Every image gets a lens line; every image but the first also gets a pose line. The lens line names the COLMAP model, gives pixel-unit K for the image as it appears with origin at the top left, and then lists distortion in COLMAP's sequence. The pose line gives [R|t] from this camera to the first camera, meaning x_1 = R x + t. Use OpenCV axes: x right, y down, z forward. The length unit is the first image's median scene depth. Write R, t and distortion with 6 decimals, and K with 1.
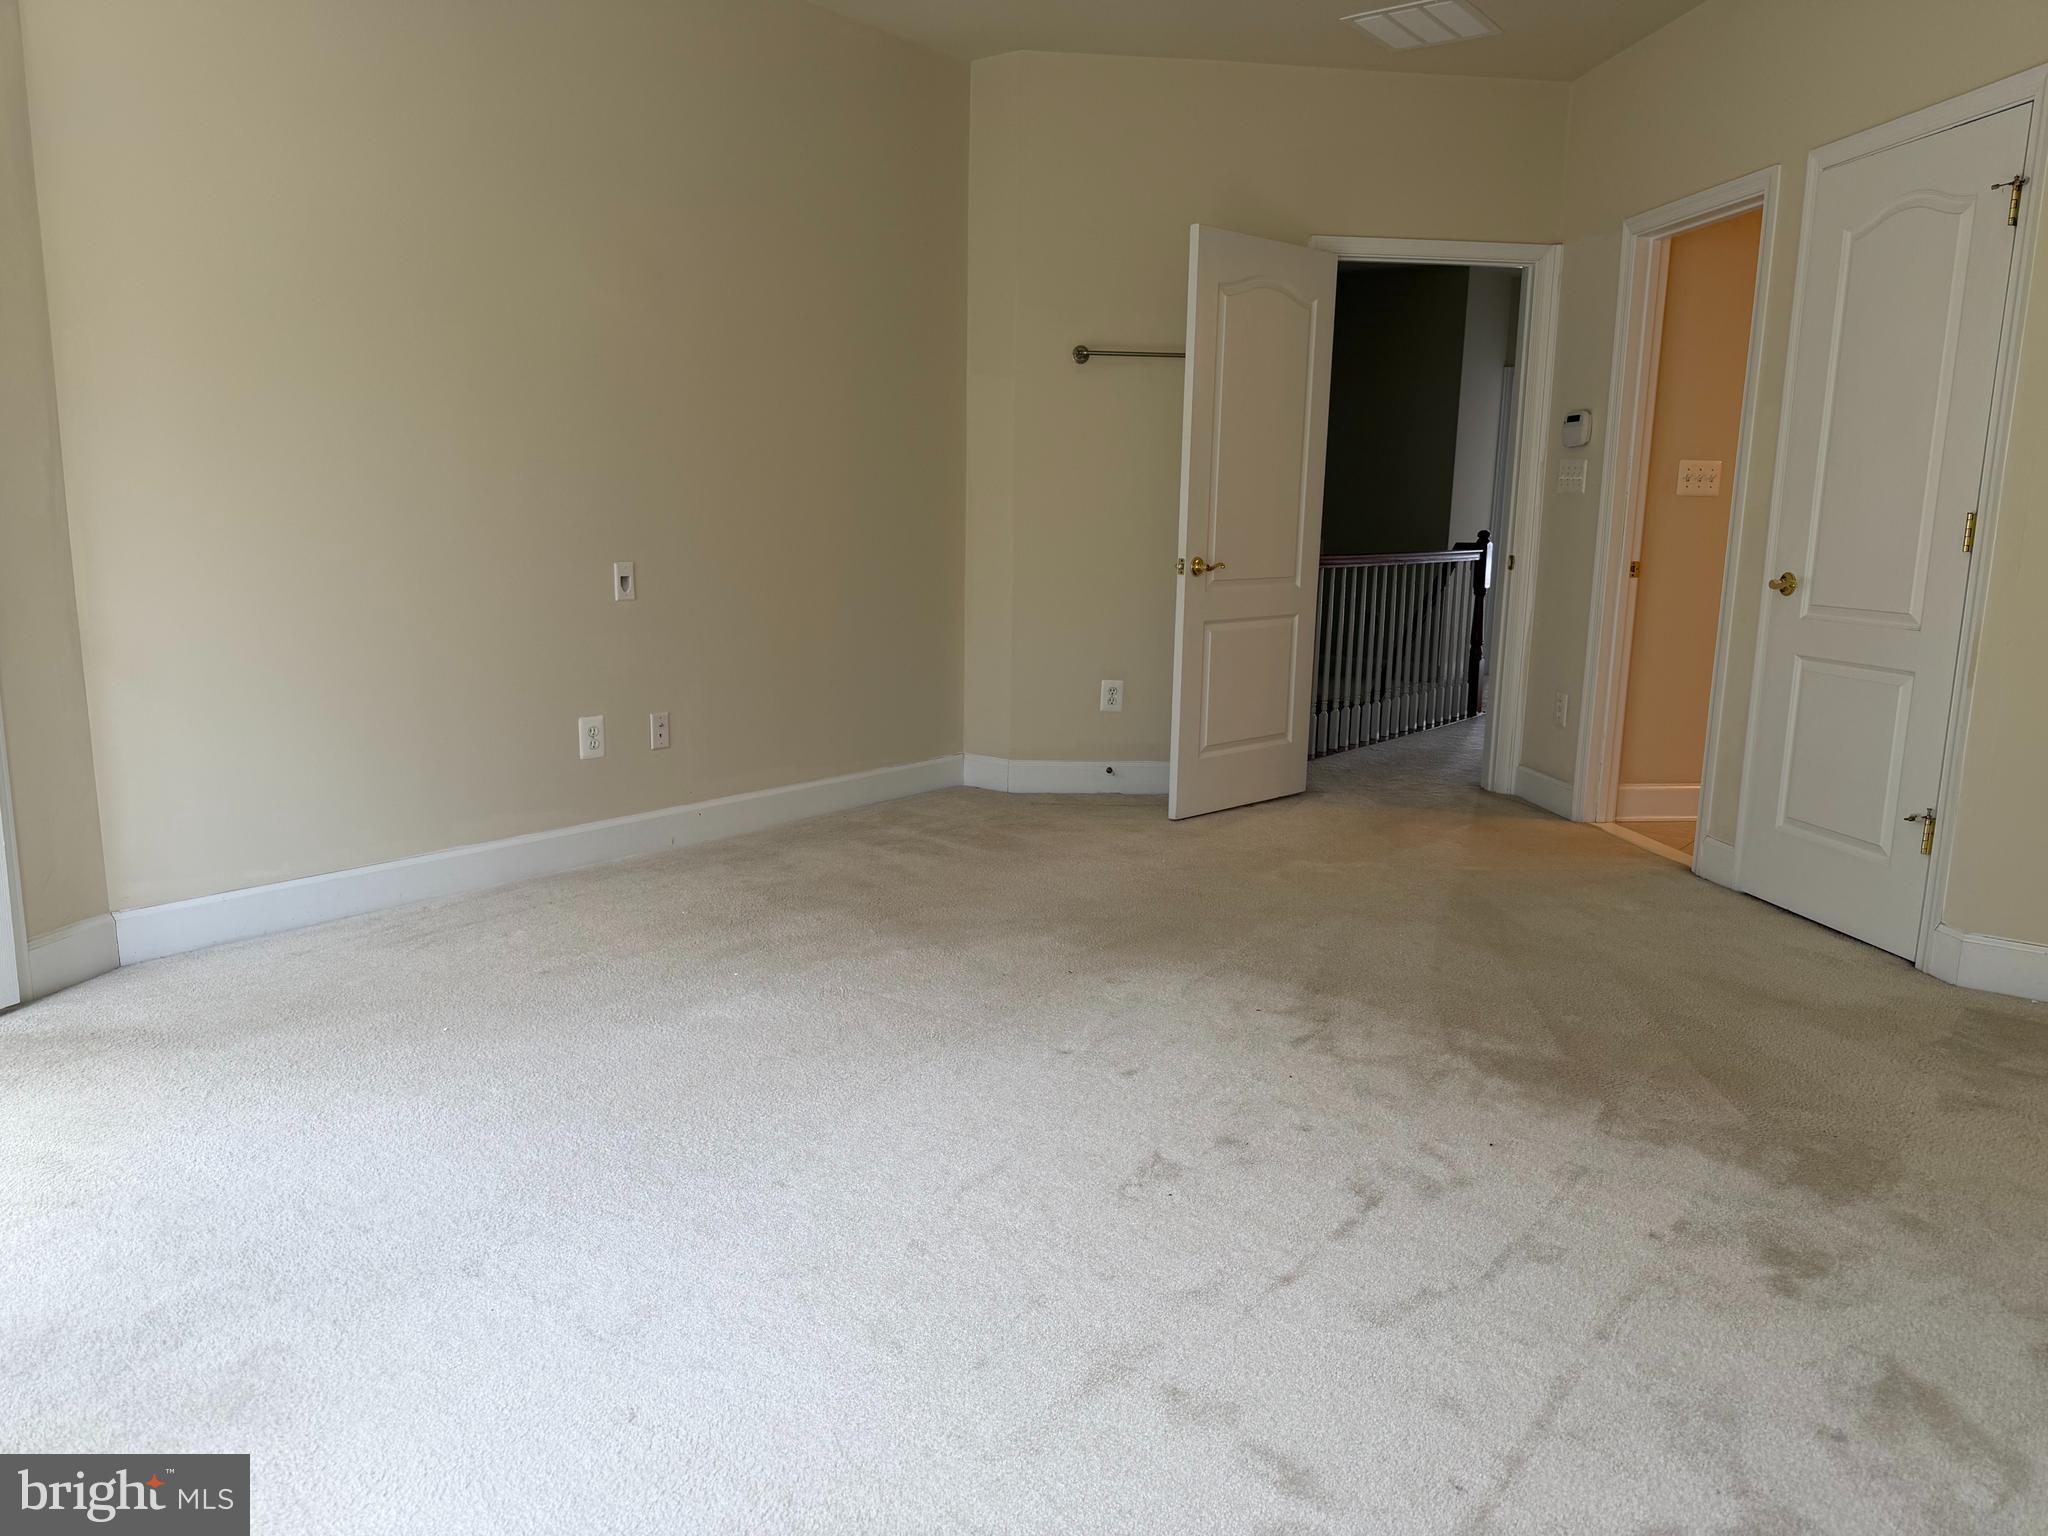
lens RADIAL K [[1438.8, 0, 1024.0], [0, 1438.8, 768.0], [0, 0, 1]] dist [0.045668, -0.050034]
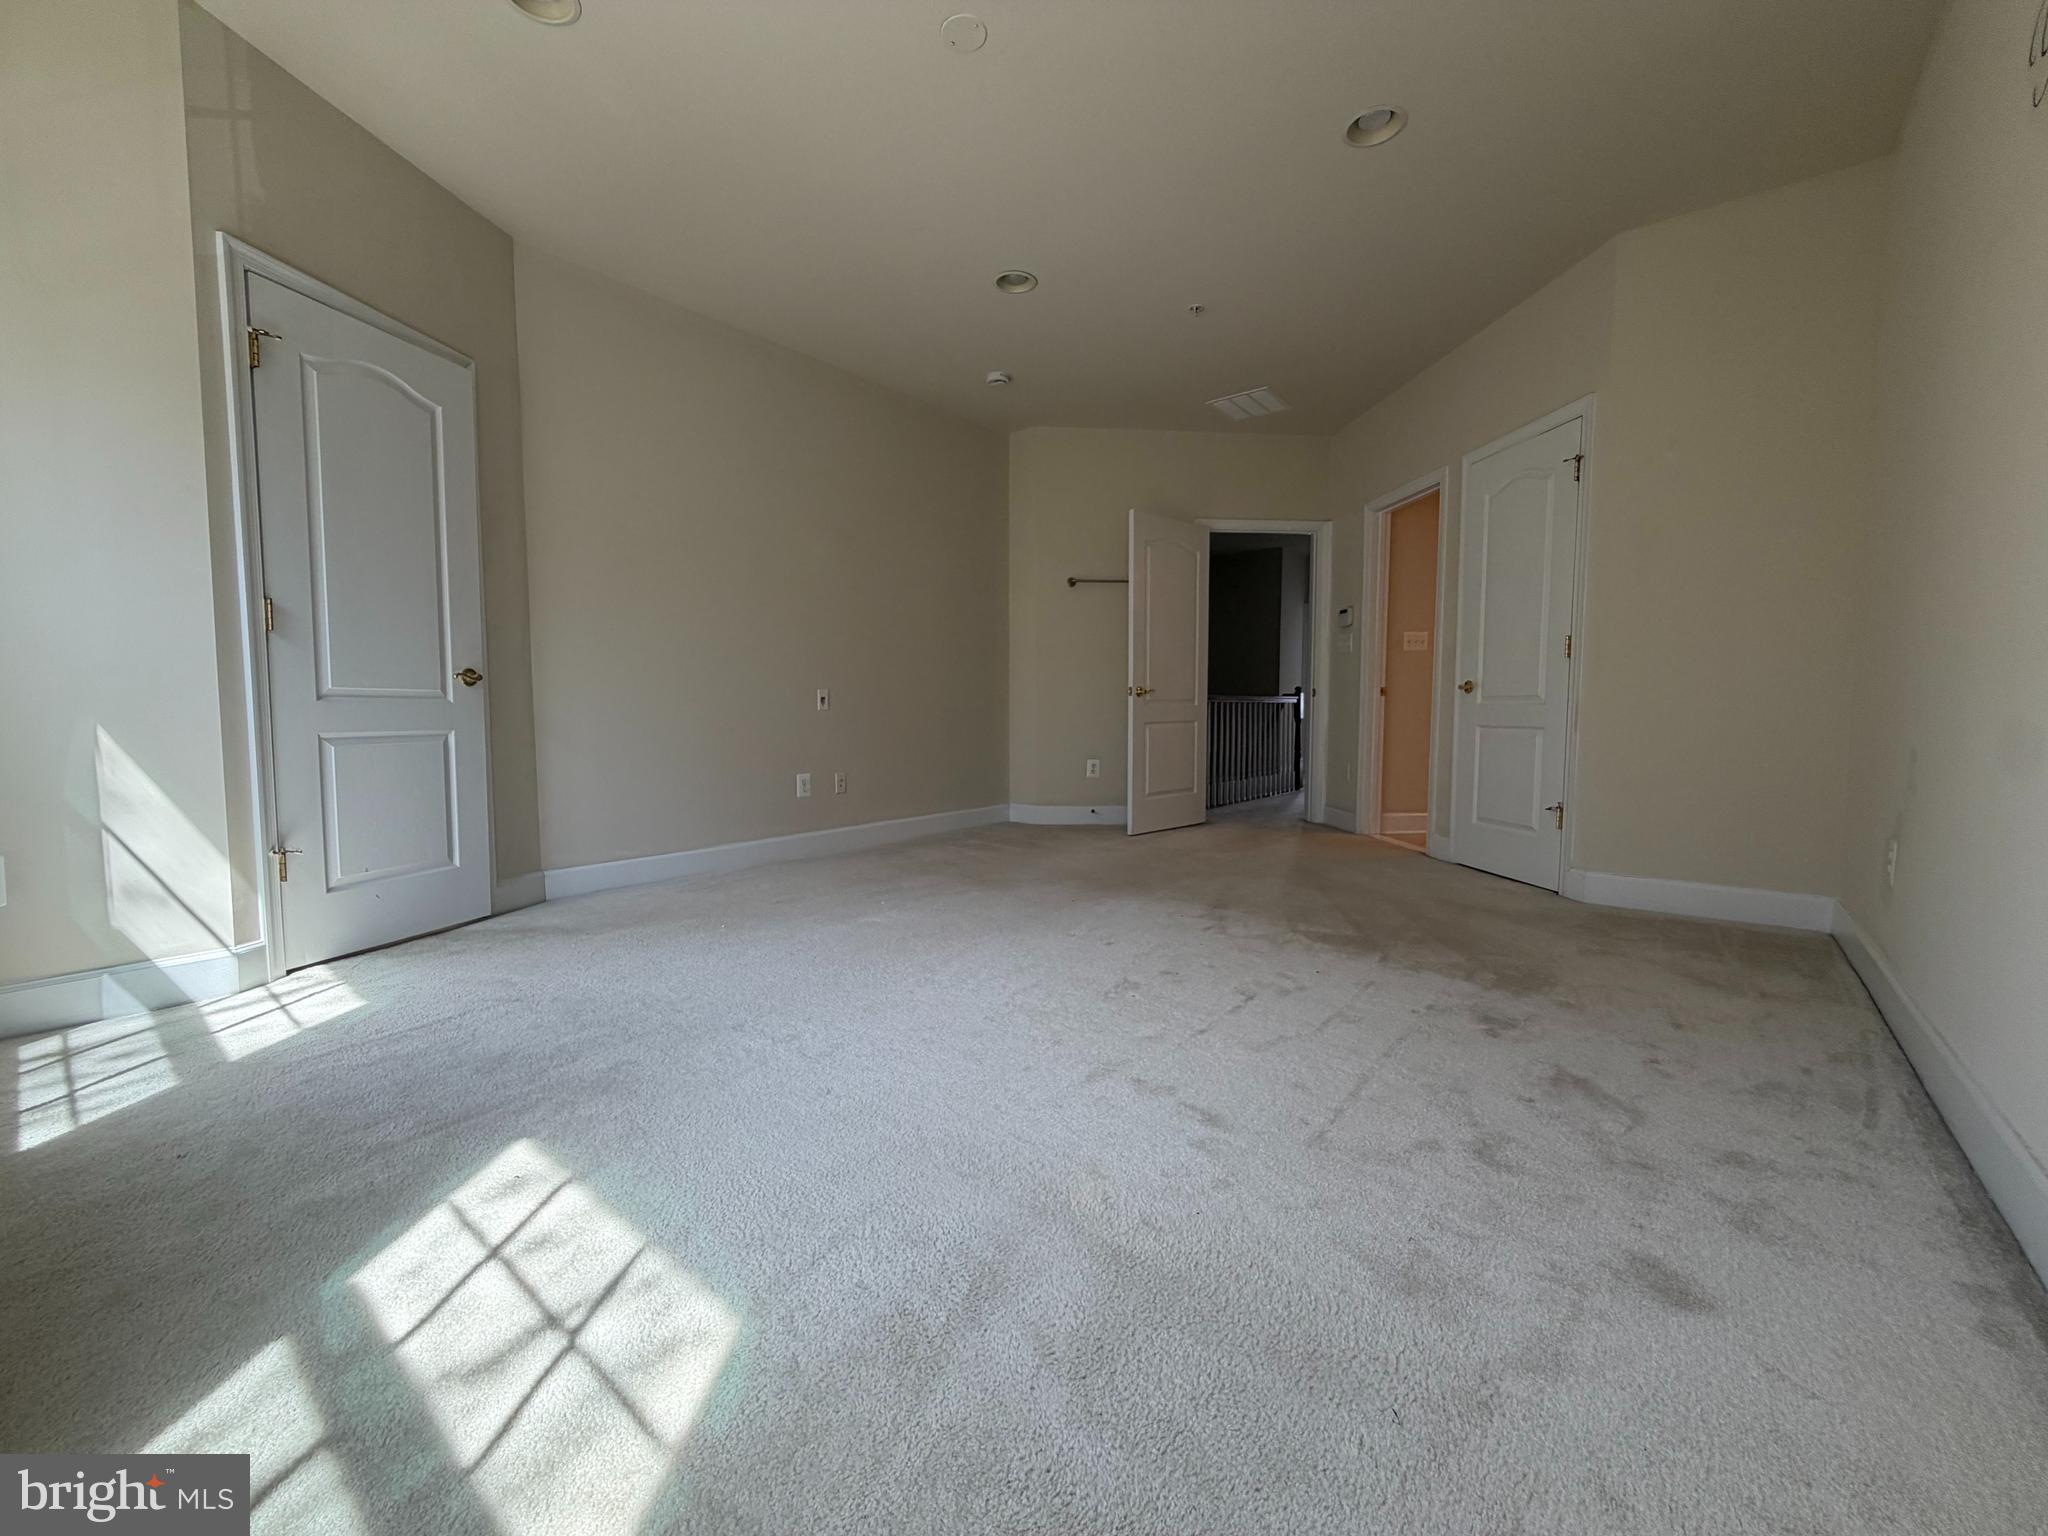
lens RADIAL K [[815.9, 0, 1019.7], [0, 815.9, 759.3], [0, 0, 1]] dist [0.000145, 0.000405]
pose [[0.999497, -0.016059, -0.027331, -0.002932], [0.012849, 0.993417, -0.113828, 0.080354], [0.028979, 0.113420, 0.993124, -0.007805]]
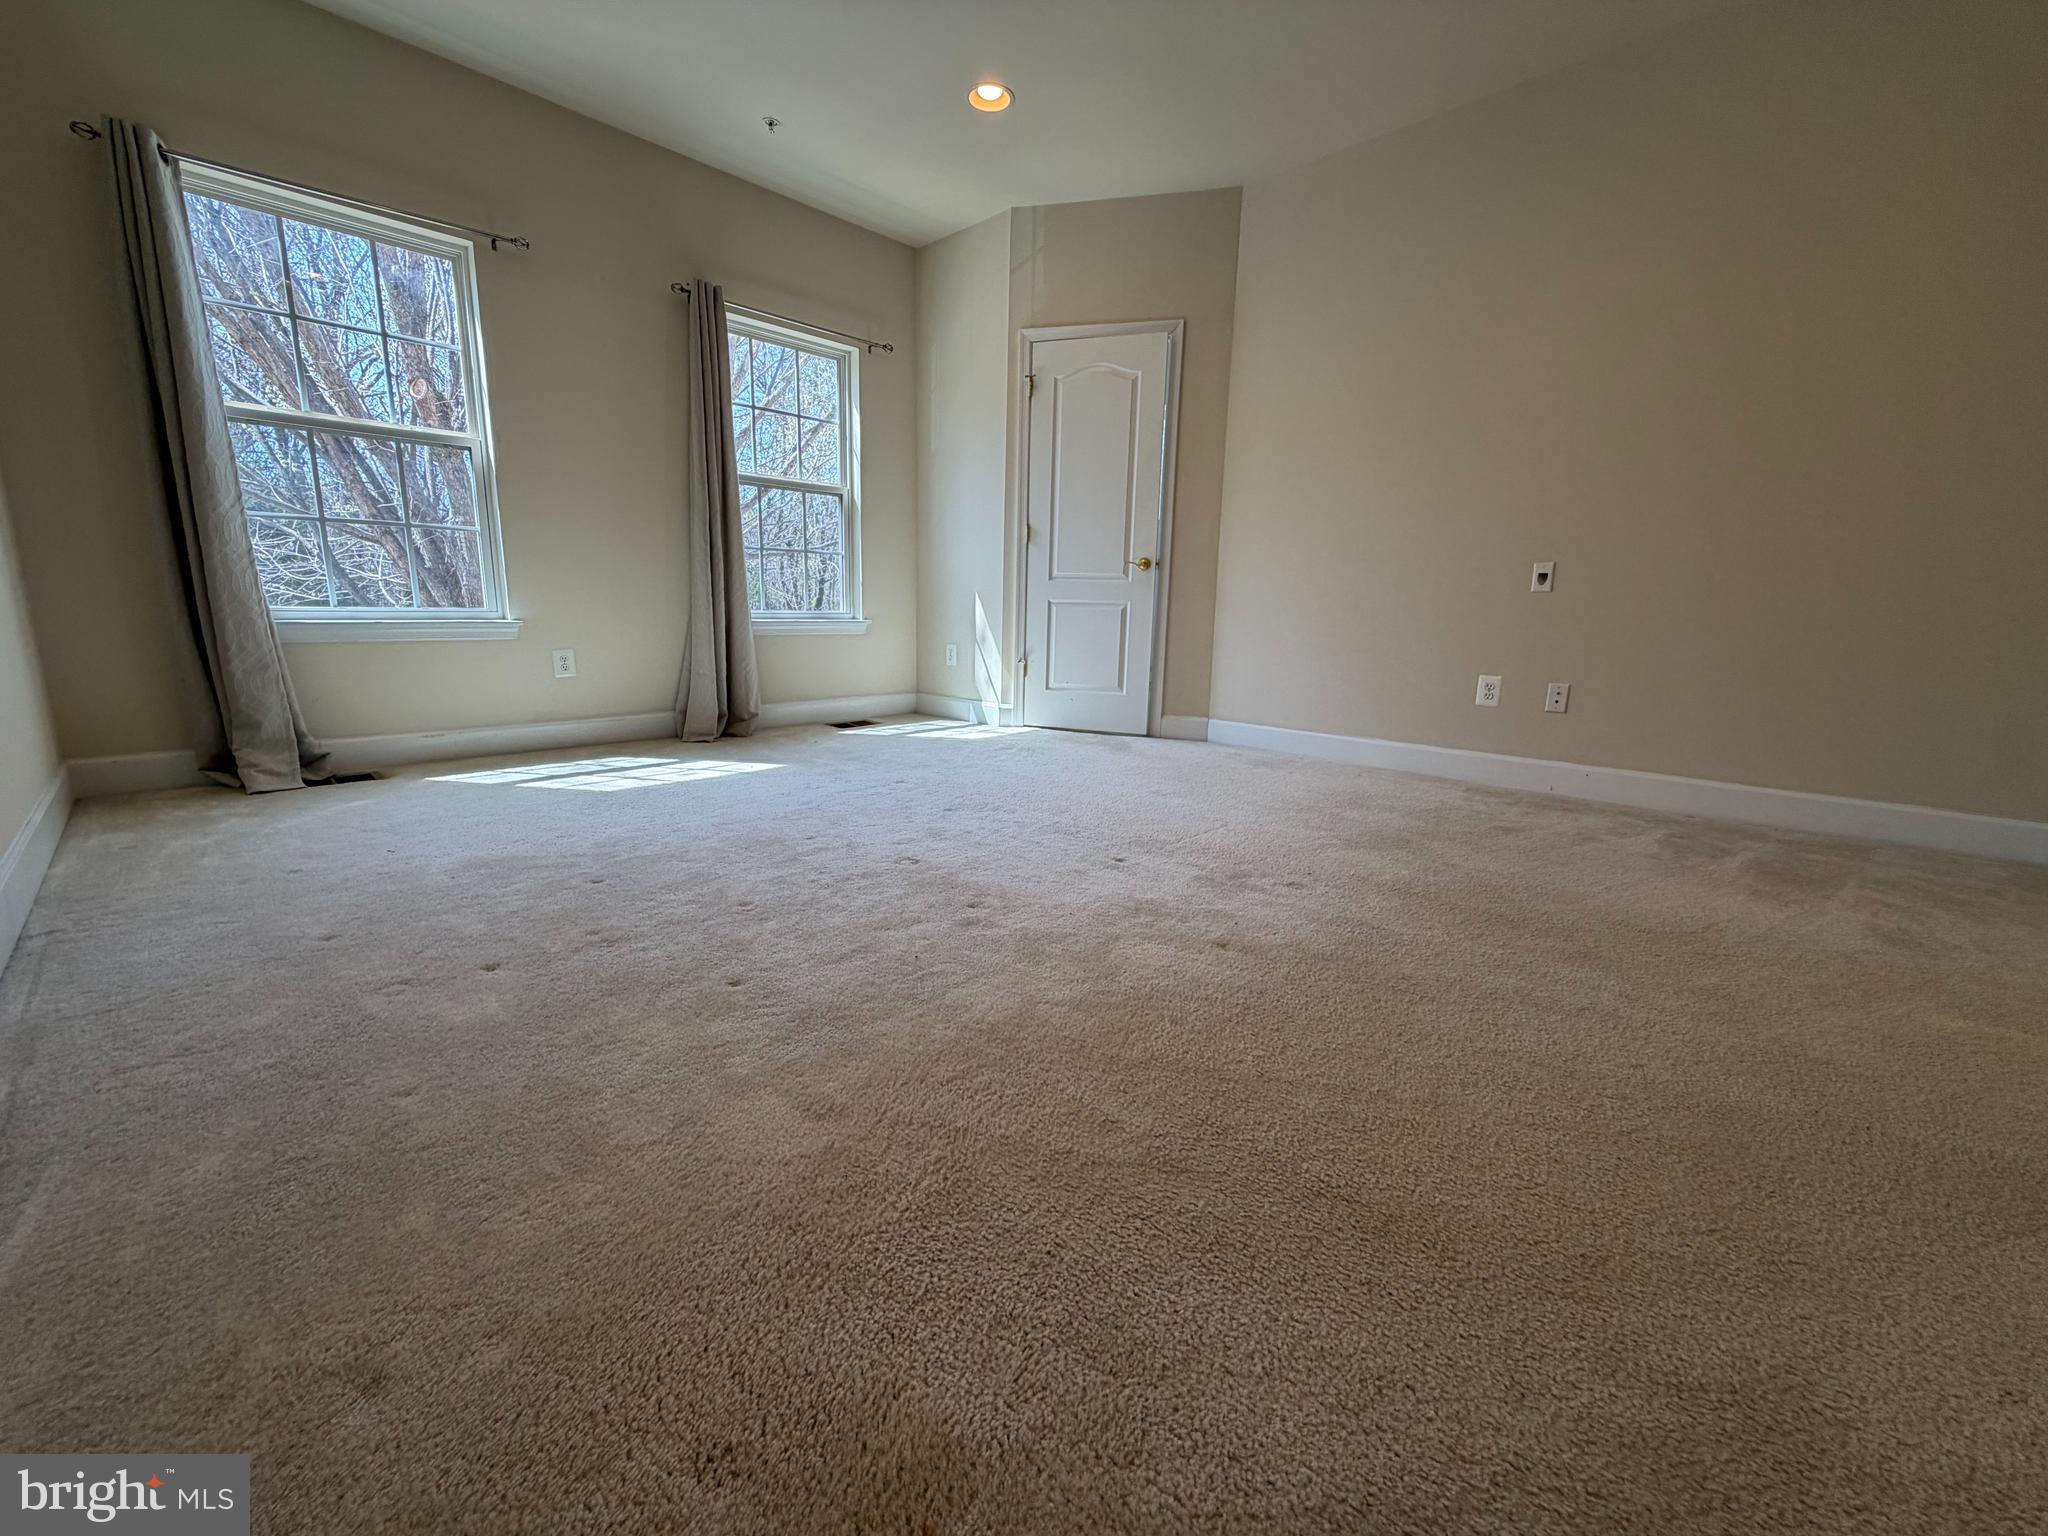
lens RADIAL K [[812.2, 0, 997.7], [0, 812.2, 763.5], [0, 0, 1]] dist [0.000412, 0.000116]
pose [[-0.120183, 0.175132, -0.977182, 0.654051], [-0.196210, 0.960710, 0.196312, -0.017742], [0.973169, 0.215326, -0.081098, 0.753441]]
